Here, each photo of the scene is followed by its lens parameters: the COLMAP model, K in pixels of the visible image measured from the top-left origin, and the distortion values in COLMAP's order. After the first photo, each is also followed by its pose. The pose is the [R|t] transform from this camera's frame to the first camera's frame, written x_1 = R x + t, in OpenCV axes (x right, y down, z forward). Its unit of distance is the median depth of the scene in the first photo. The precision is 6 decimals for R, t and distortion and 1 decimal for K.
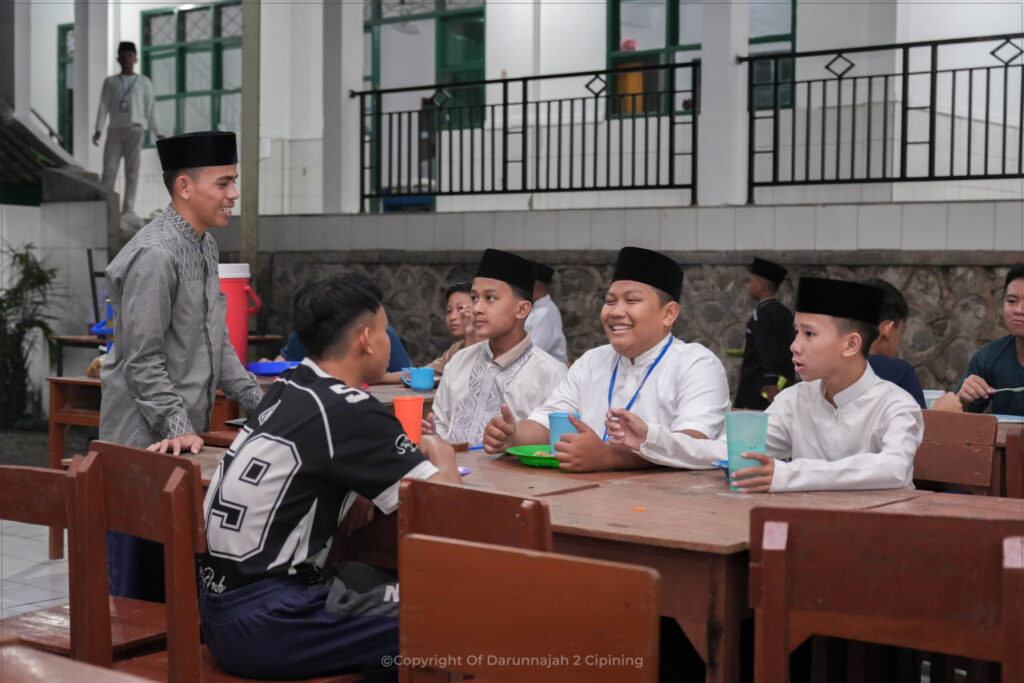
lens RADIAL K [[1600.1, 0, 512.1], [0, 1600.1, 341.4], [0, 0, 1]] dist [0.005850, 0.000000]
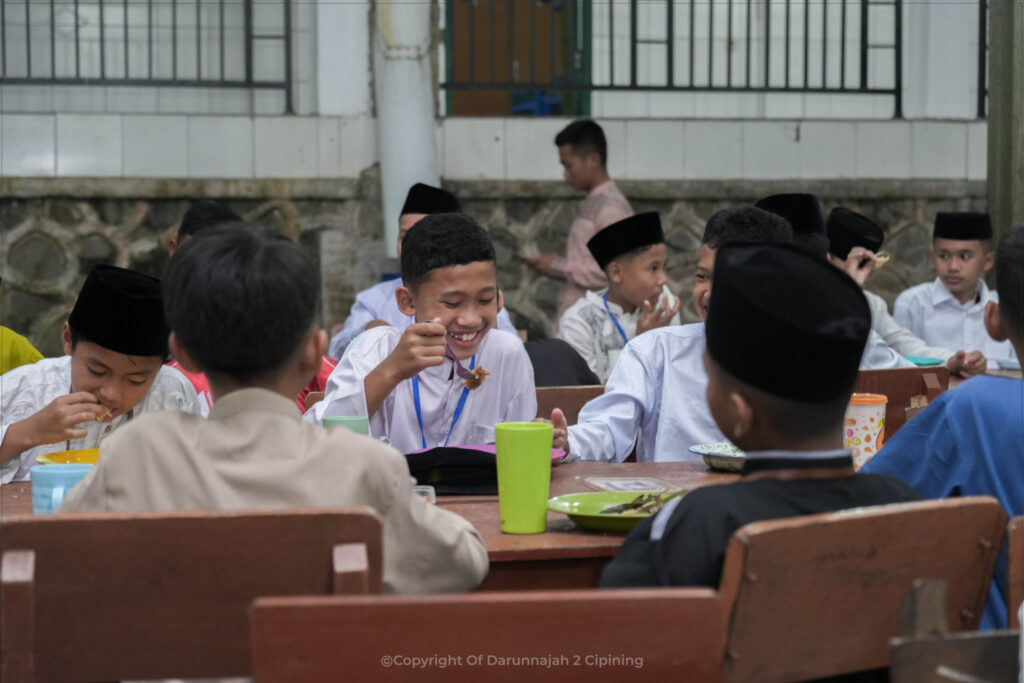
lens RADIAL K [[2081.2, 0, 512.0], [0, 2081.2, 342.0], [0, 0, 1]] dist [-0.088290, 0.000000]
pose [[0.560706, -0.063851, 0.825550, -0.755266], [0.048458, 0.997844, 0.044264, -0.032968], [-0.826596, 0.015186, 0.562591, 0.604873]]
